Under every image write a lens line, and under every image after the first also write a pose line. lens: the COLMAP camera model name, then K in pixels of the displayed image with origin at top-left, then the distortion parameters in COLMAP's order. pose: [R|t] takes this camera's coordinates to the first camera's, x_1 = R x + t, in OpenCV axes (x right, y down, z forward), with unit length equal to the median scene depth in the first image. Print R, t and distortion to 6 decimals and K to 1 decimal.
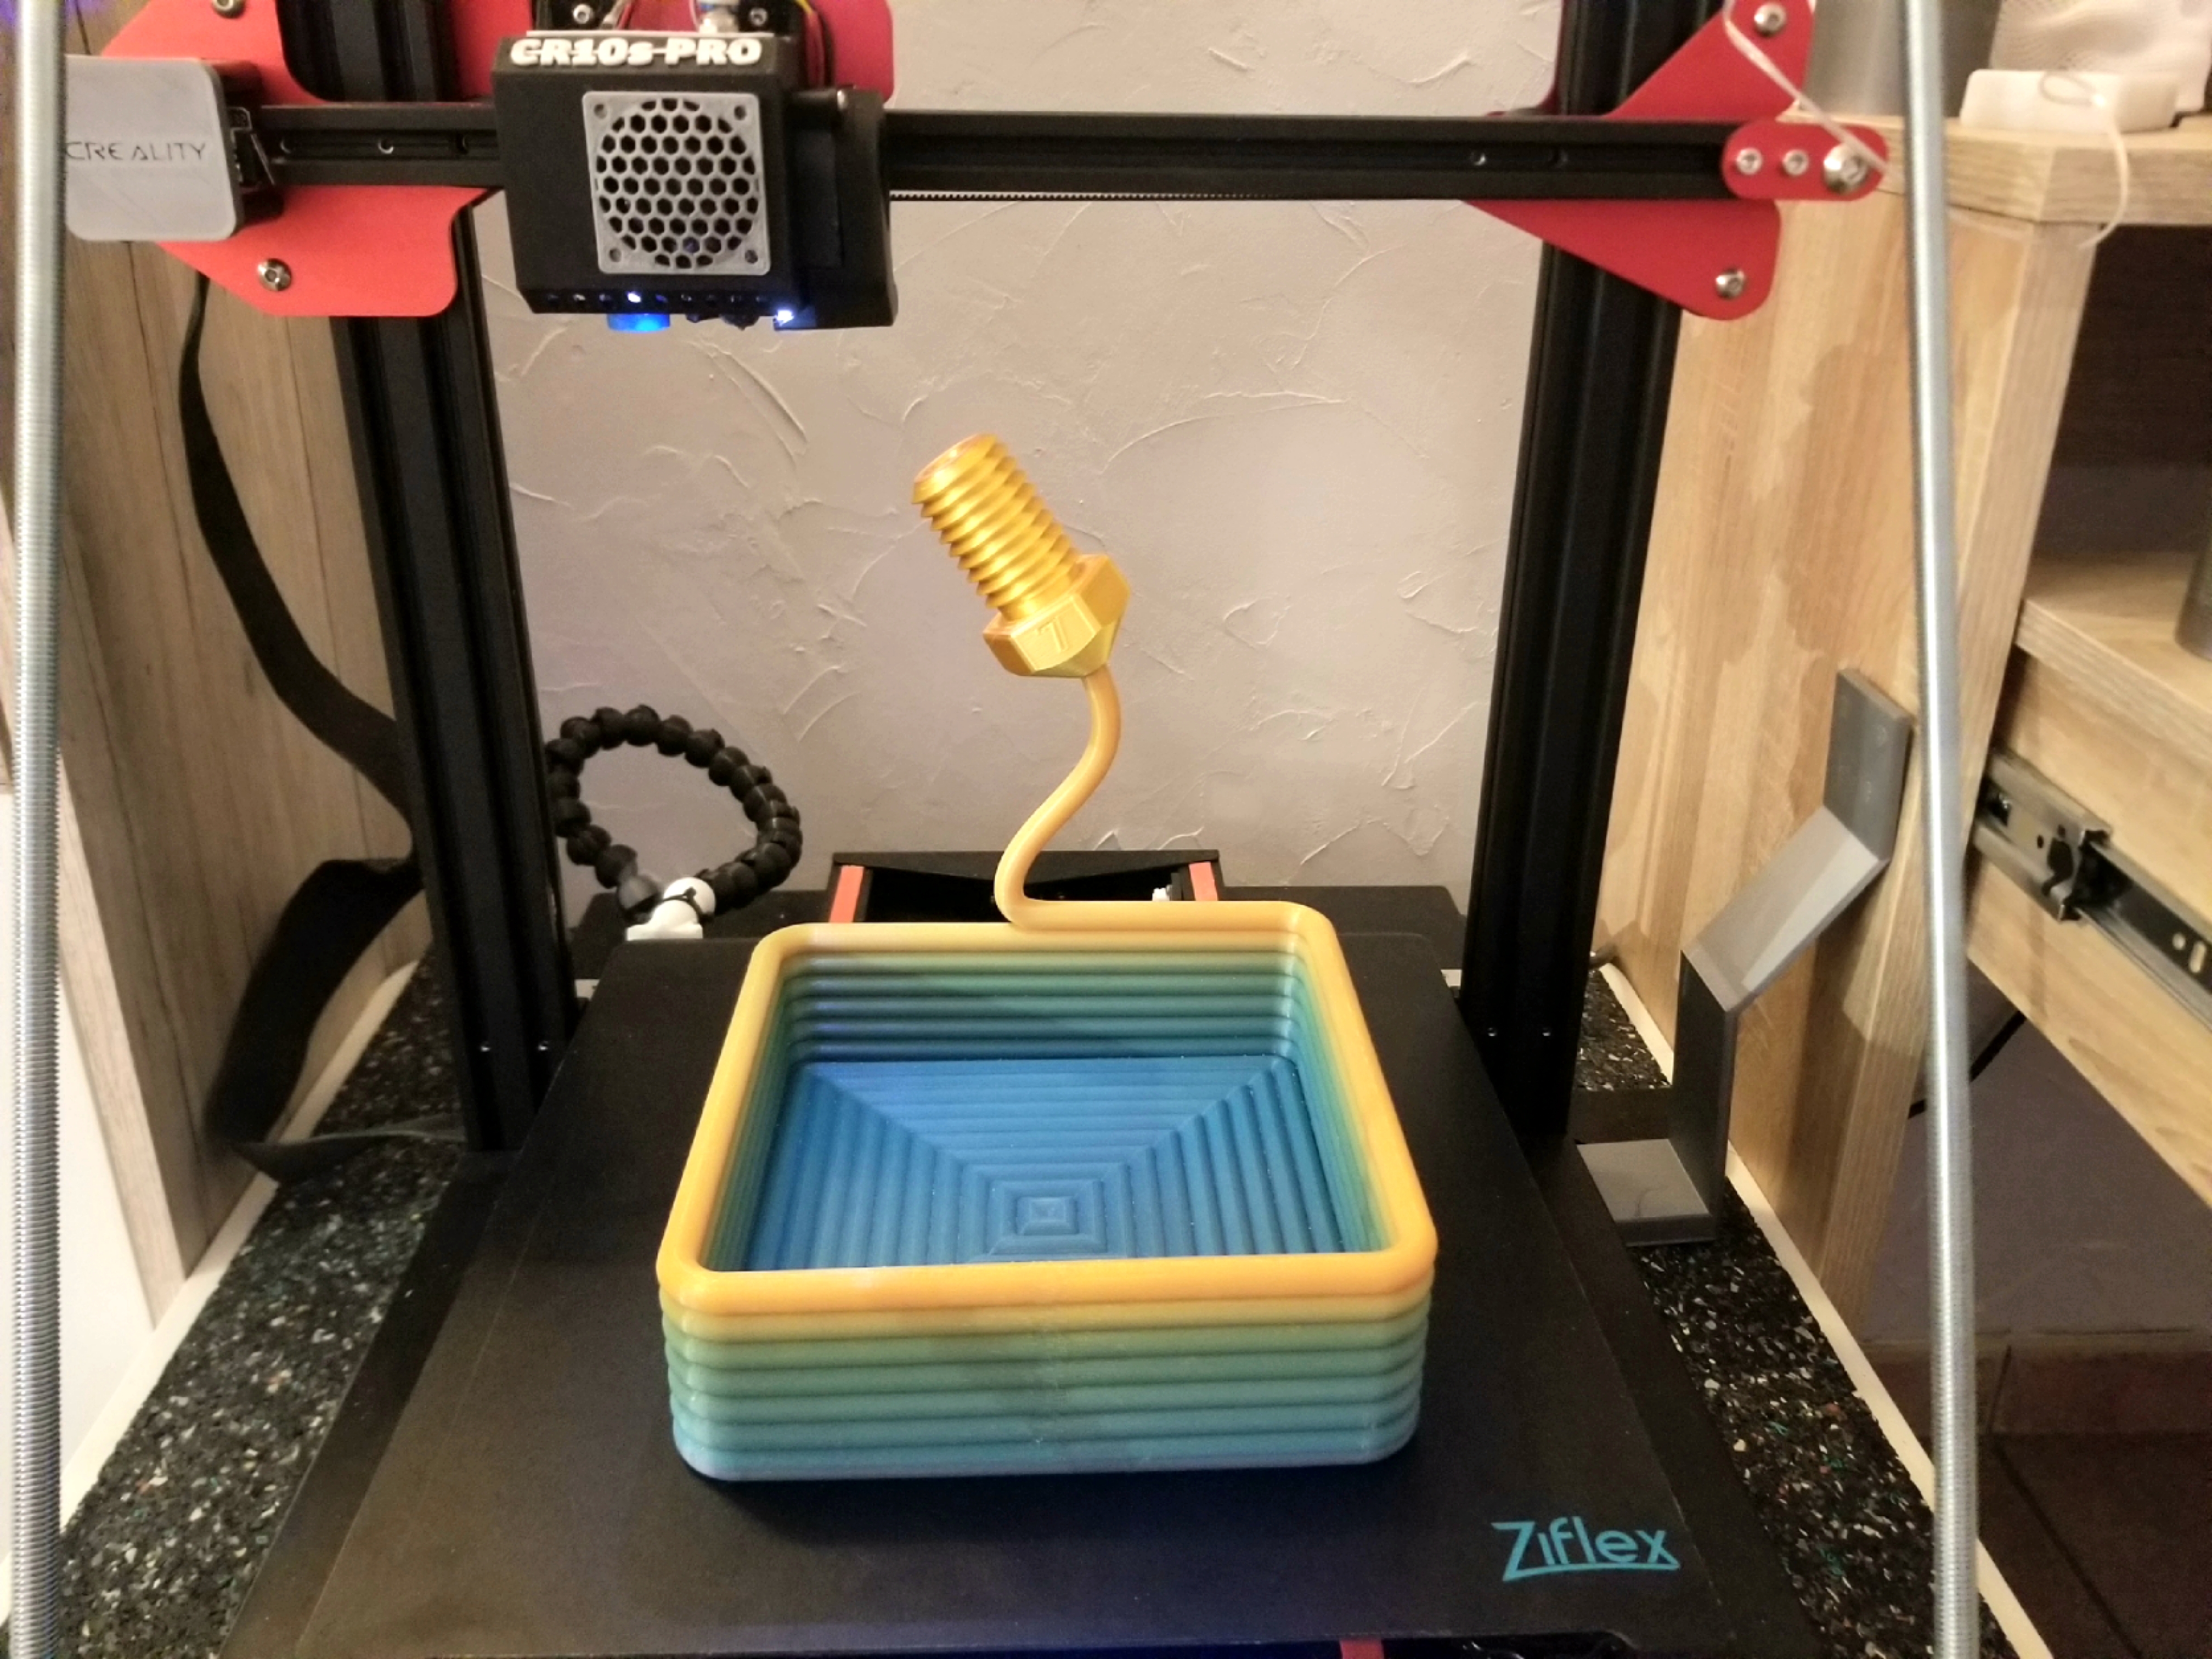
lens RADIAL K [[1904.8, 0, 1106.0], [0, 1904.8, 829.5], [0, 0, 1]] dist [-0.051023, -0.006378]
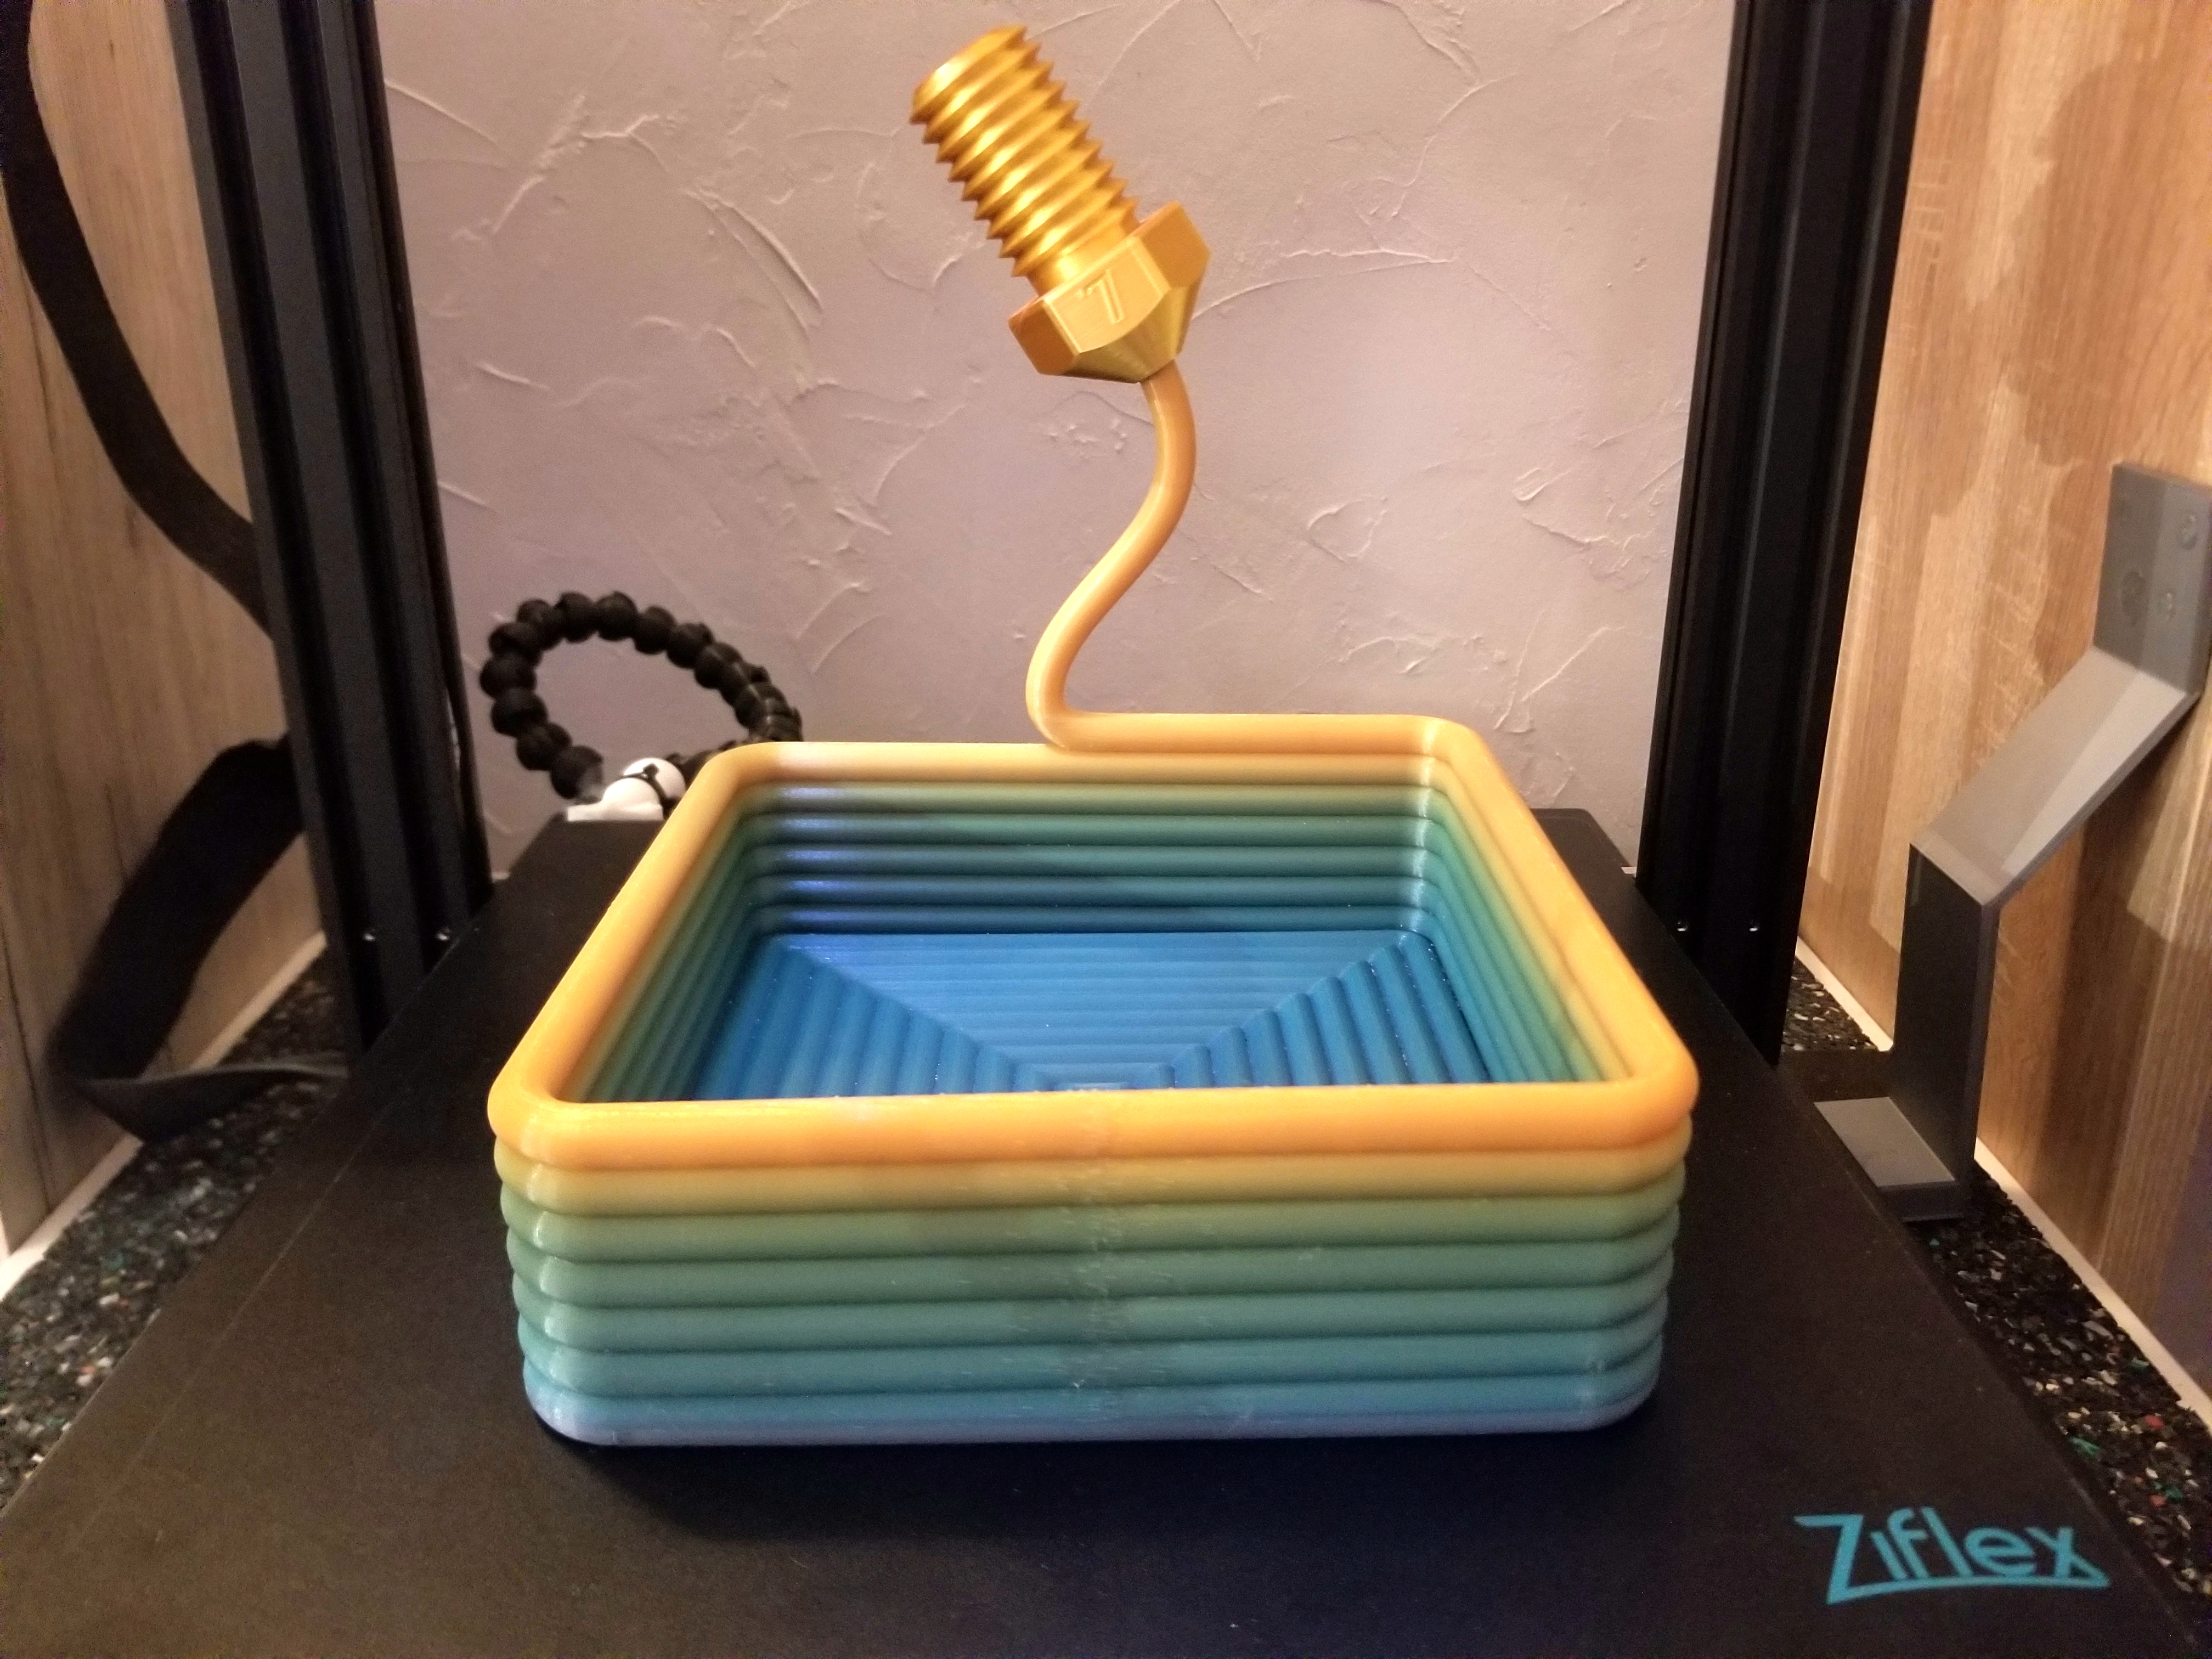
lens RADIAL K [[1904.8, 0, 1106.0], [0, 1904.8, 829.5], [0, 0, 1]] dist [-0.051023, -0.006378]
pose [[0.999515, -0.000825, -0.031116, -0.003667], [-0.001111, 0.998066, -0.062147, 0.111269], [0.031107, 0.062151, 0.997582, 0.220809]]
